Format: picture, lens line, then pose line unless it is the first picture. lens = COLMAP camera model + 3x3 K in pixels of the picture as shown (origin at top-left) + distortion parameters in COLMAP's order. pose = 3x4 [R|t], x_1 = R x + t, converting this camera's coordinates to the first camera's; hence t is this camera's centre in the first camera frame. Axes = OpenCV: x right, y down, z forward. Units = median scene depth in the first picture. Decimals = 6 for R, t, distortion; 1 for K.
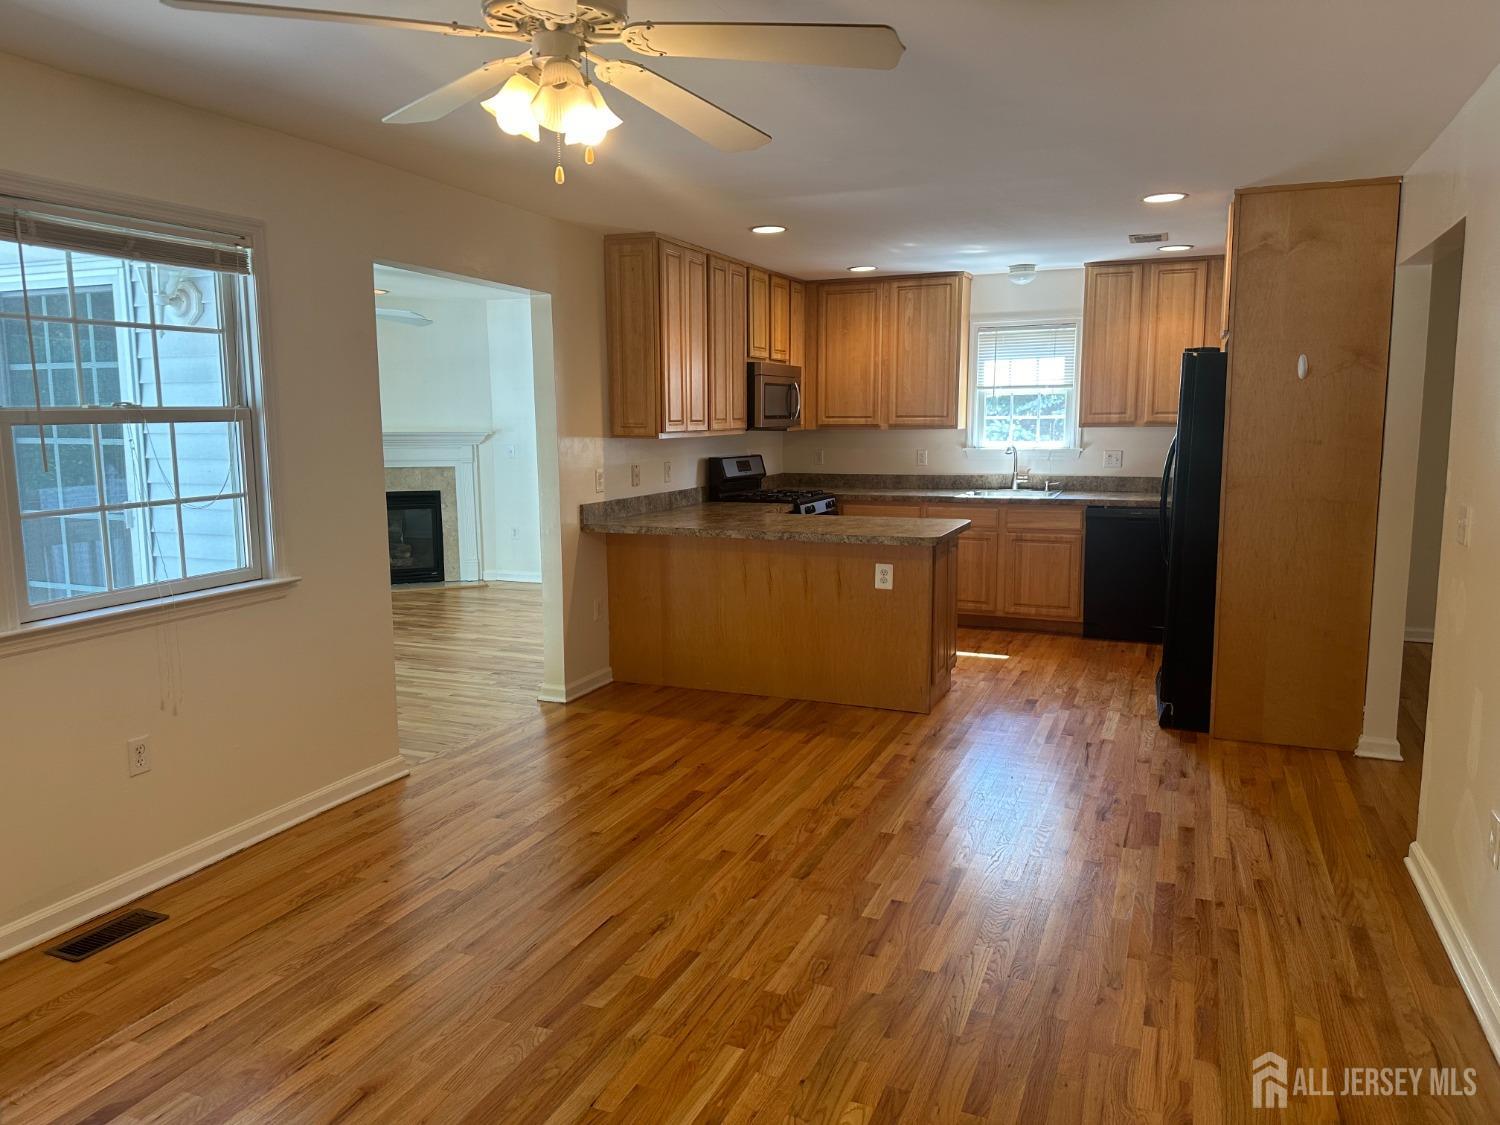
lens RADIAL K [[1045.5, 0, 734.3], [0, 1045.5, 553.0], [0, 0, 1]] dist [0.056722, -0.079032]
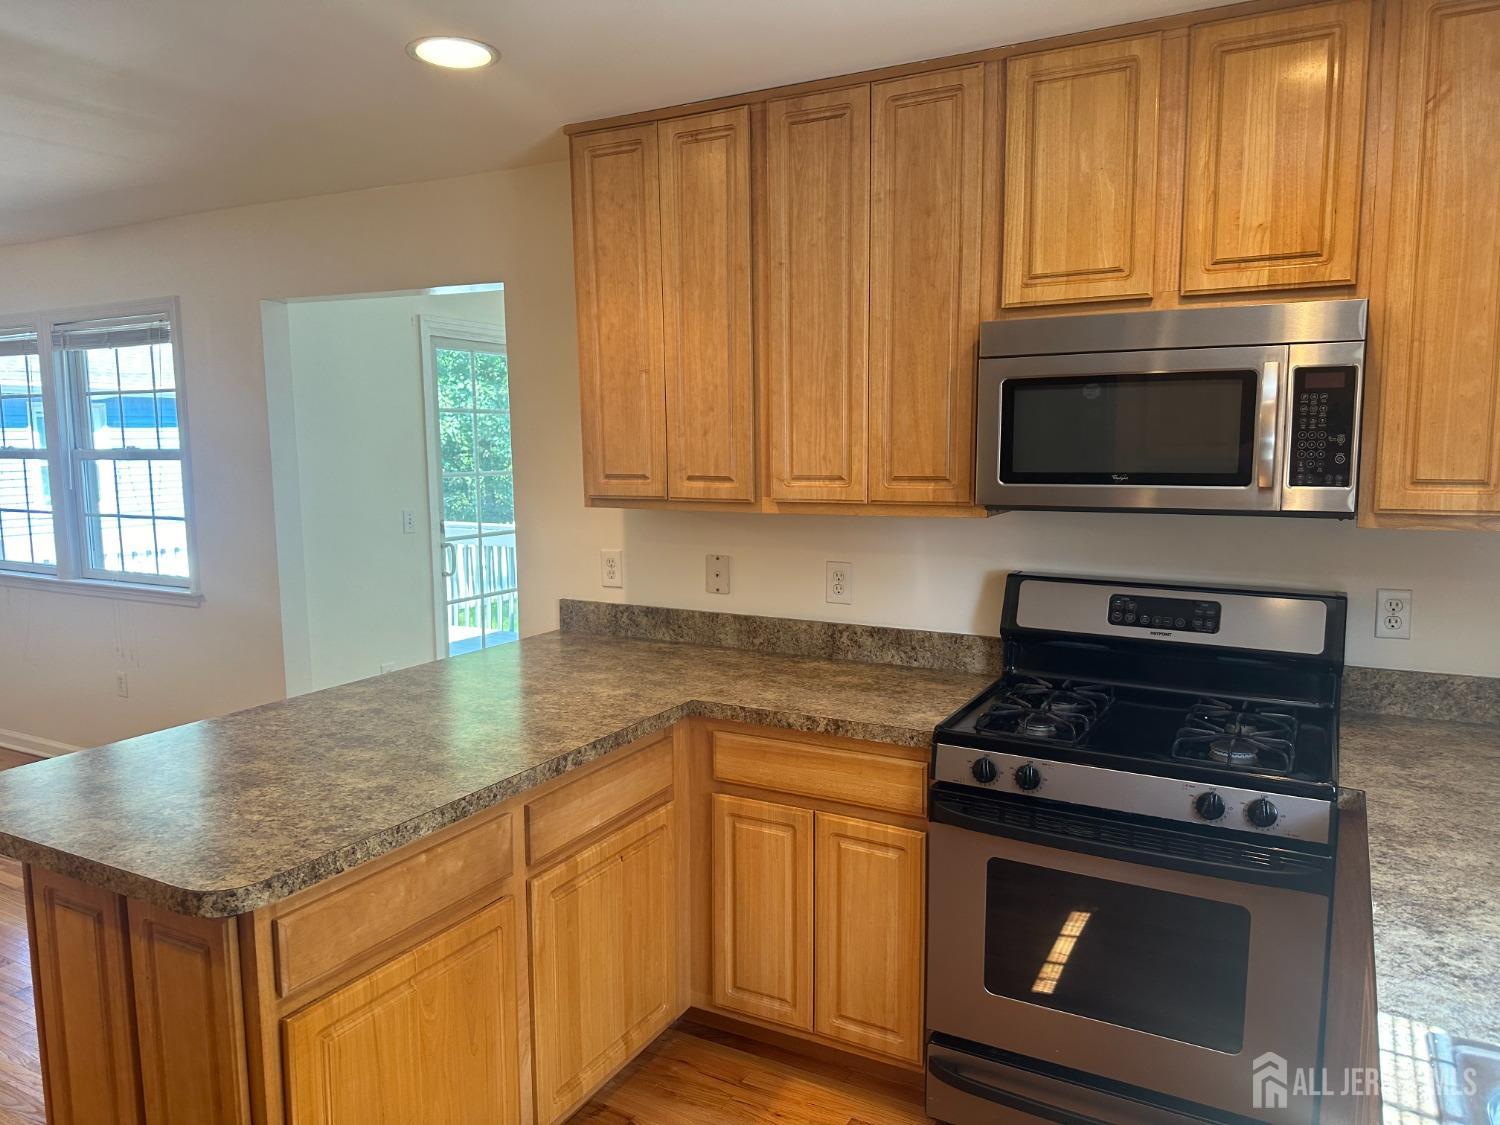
lens RADIAL K [[1045.5, 0, 755.6], [0, 1045.5, 566.2], [0, 0, 1]] dist [0.056722, -0.079032]
pose [[-0.091771, 0.128657, -0.987434, 0.377158], [-0.125369, 0.982235, 0.139632, -0.135457], [0.987857, 0.136608, -0.074011, 0.922685]]
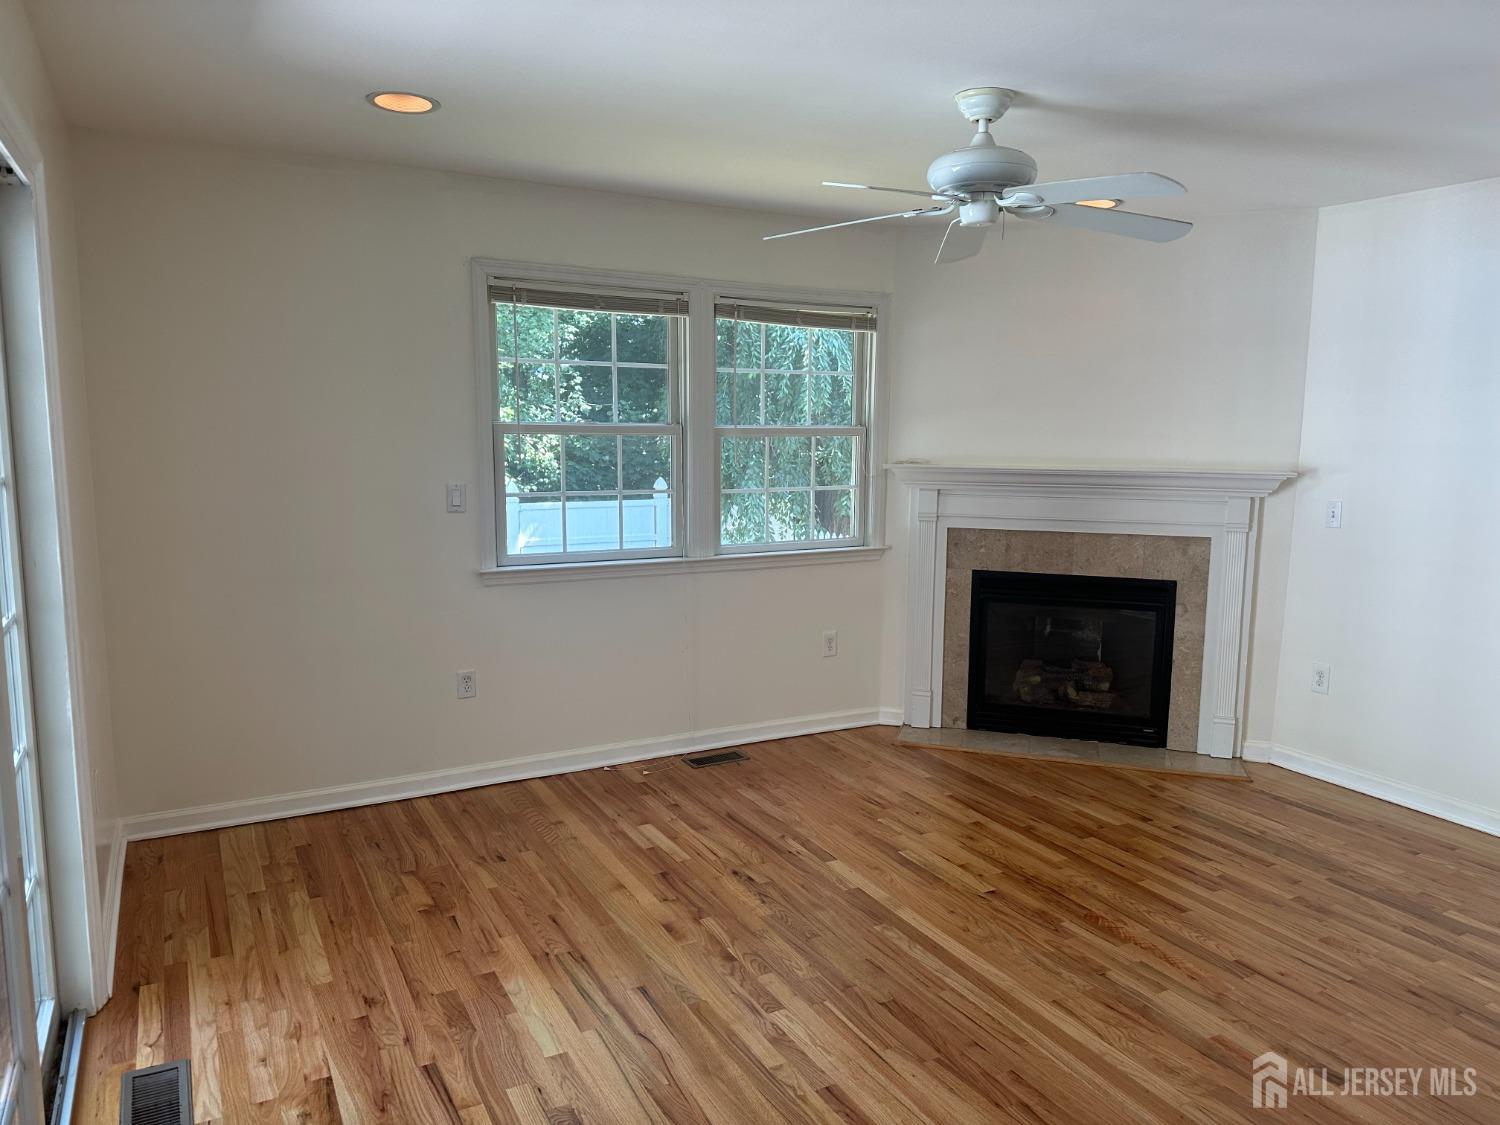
lens RADIAL K [[1045.5, 0, 759.2], [0, 1045.5, 564.4], [0, 0, 1]] dist [0.056722, -0.079032]
pose [[0.781110, 0.102115, -0.615987, -0.156296], [-0.102946, 0.994097, 0.034254, -0.085067], [0.615849, 0.036657, 0.787011, 0.598214]]
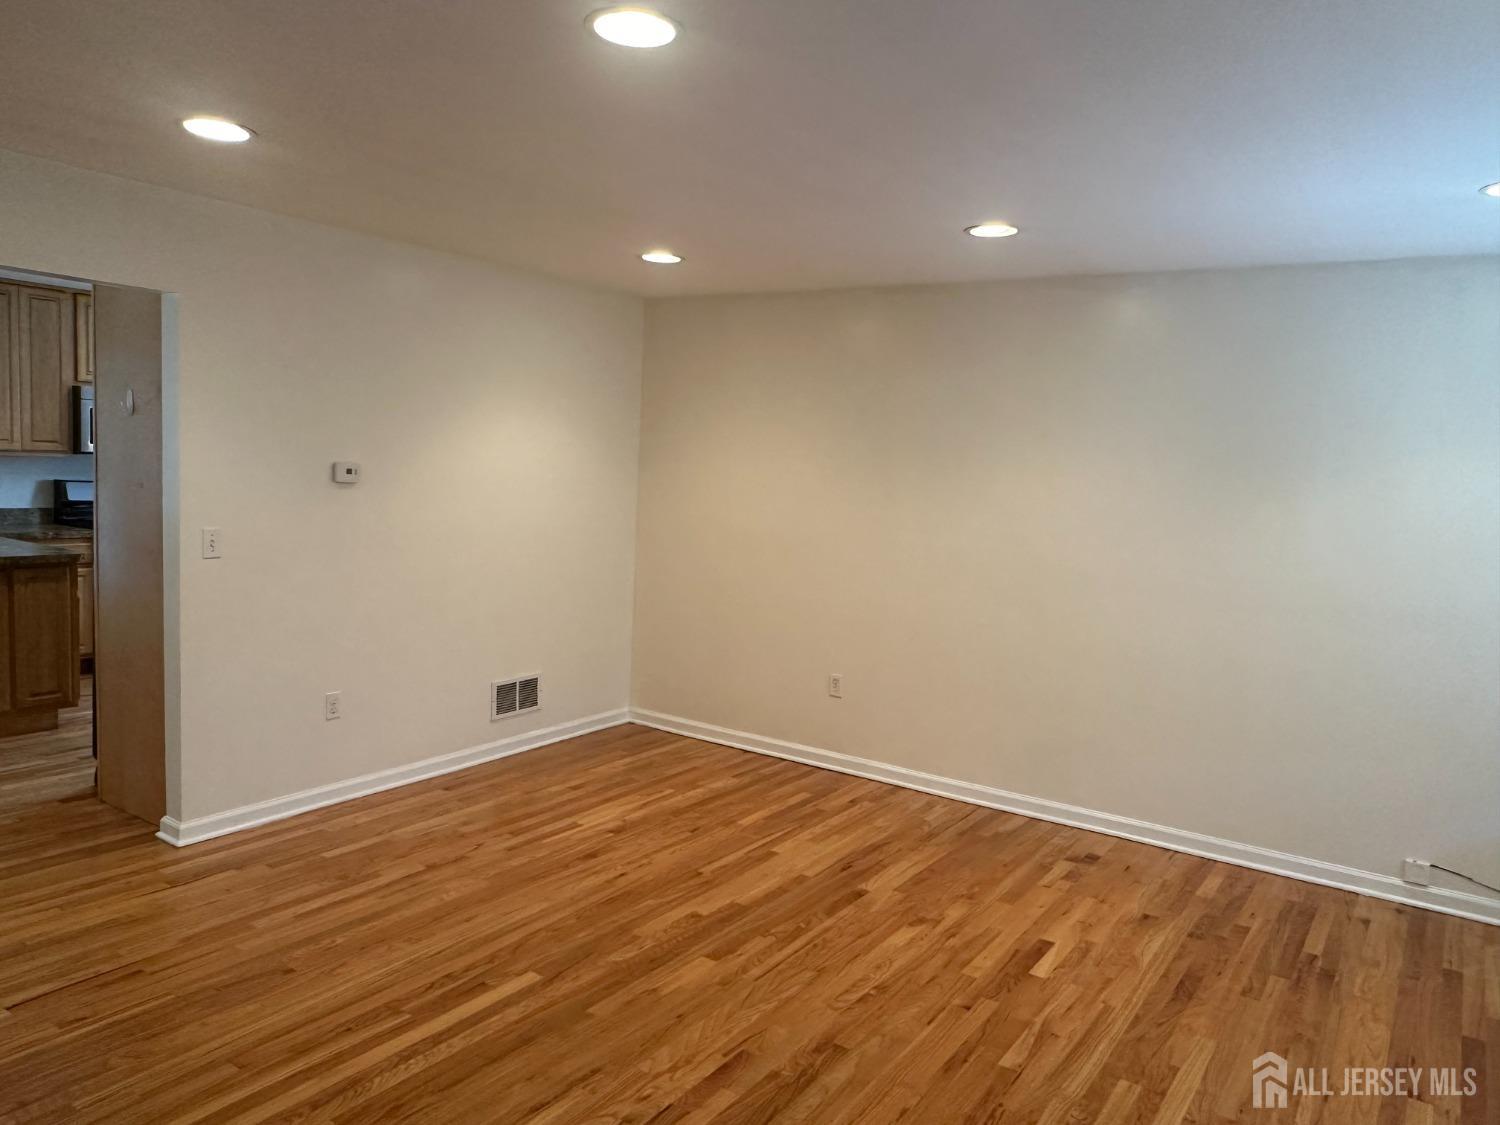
lens RADIAL K [[1045.5, 0, 743.4], [0, 1045.5, 571.6], [0, 0, 1]] dist [0.056722, -0.079032]
pose [[0.978289, 0.078655, -0.191742, 0.810737], [-0.085719, 0.995903, -0.028815, -0.031013], [0.188690, 0.044625, 0.981022, 0.139171]]
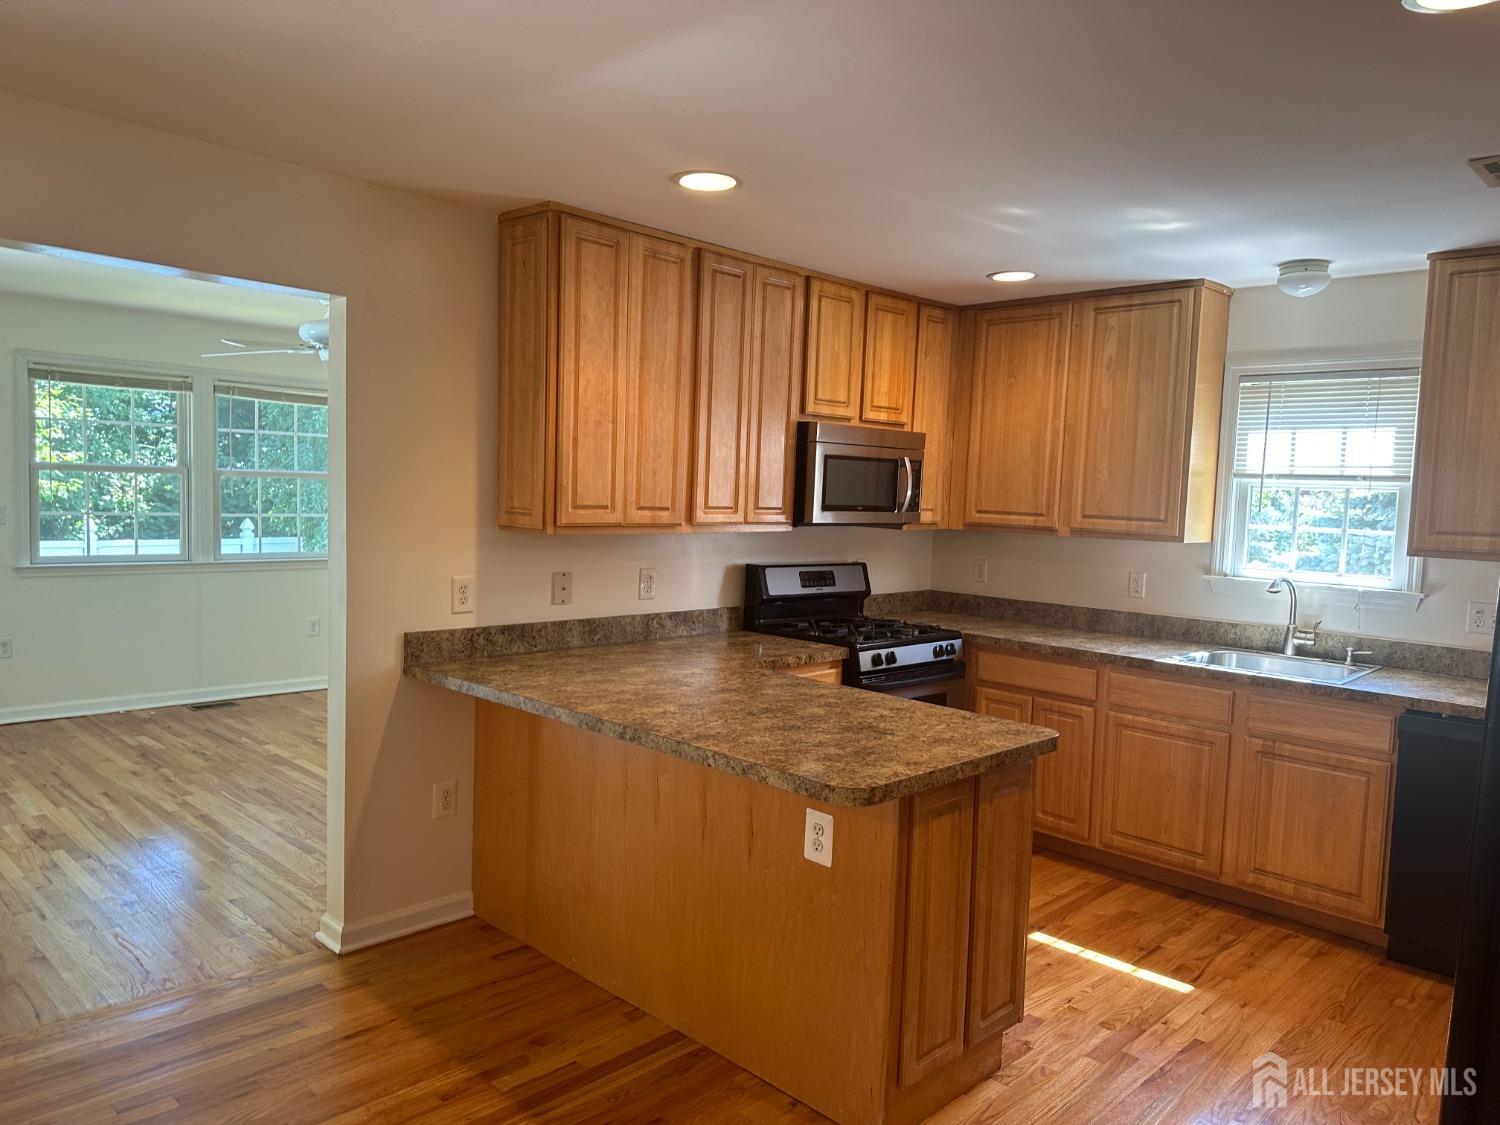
lens RADIAL K [[1045.5, 0, 752.4], [0, 1045.5, 557.3], [0, 0, 1]] dist [0.056722, -0.079032]
pose [[0.931182, 0.065639, -0.358597, 0.212218], [-0.090725, 0.994435, -0.053563, -0.060226], [0.353085, 0.082410, 0.931955, 0.384960]]
